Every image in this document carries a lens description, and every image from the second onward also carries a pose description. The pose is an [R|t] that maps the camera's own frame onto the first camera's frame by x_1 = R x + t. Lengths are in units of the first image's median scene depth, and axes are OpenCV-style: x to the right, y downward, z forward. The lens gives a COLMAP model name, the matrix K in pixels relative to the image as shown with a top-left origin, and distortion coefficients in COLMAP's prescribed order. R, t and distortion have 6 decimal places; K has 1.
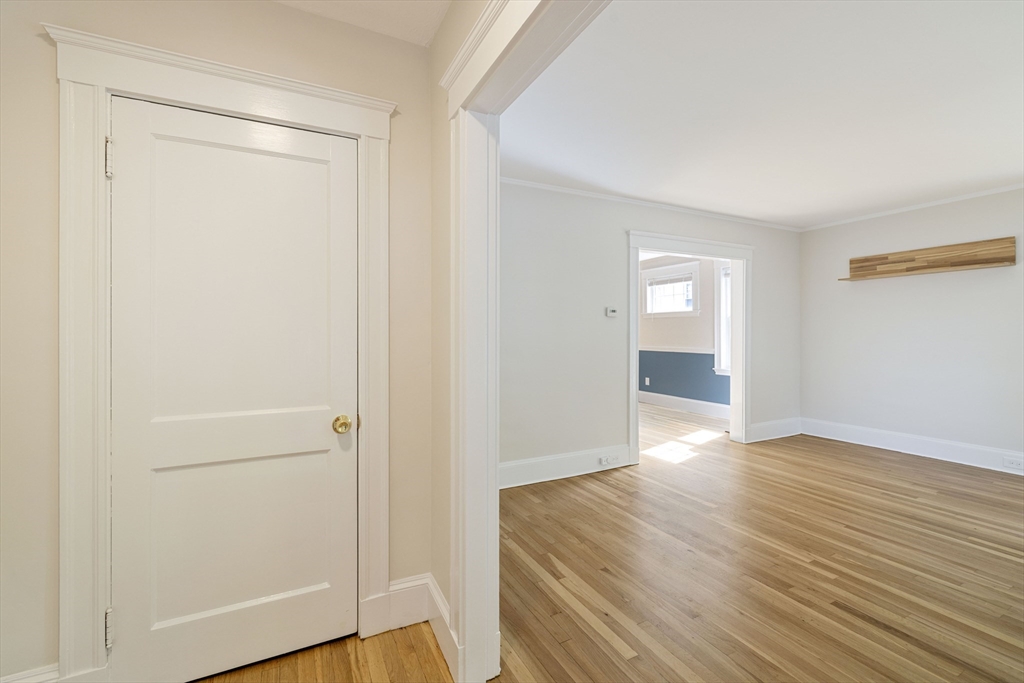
lens RADIAL K [[434.5, 0, 509.1], [0, 434.5, 333.4], [0, 0, 1]] dist [0.002476, 0.000792]
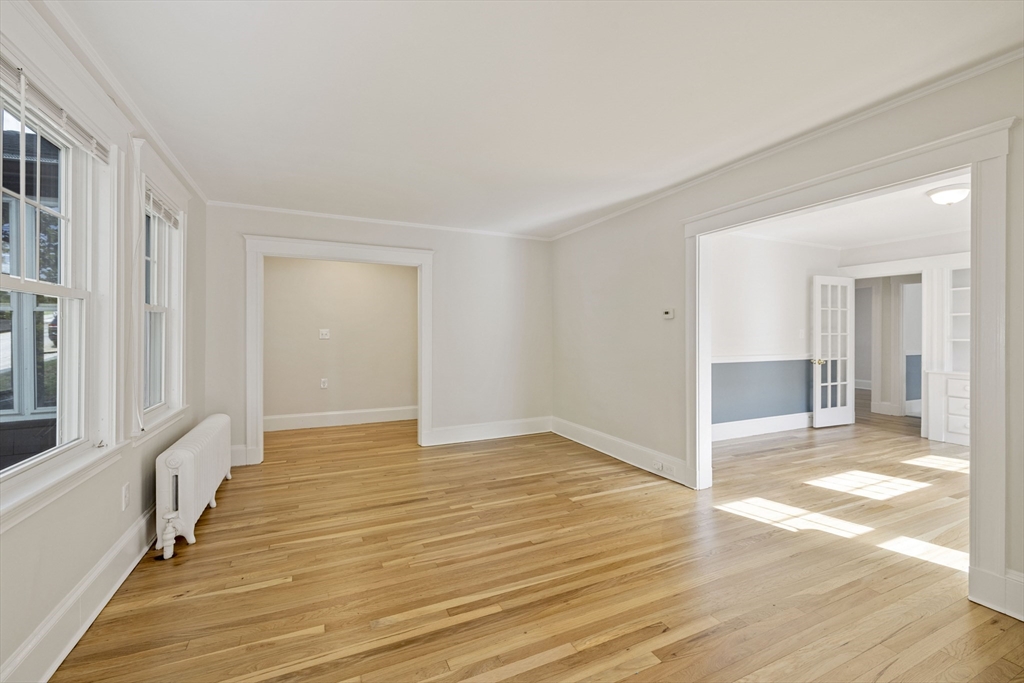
lens RADIAL K [[428.7, 0, 505.1], [0, 428.7, 332.0], [0, 0, 1]] dist [0.000556, 0.000253]
pose [[-0.044054, -0.002277, -0.999027, 1.411221], [-0.001219, 0.999997, -0.002225, -0.007429], [0.999028, 0.001120, -0.044057, 0.816291]]
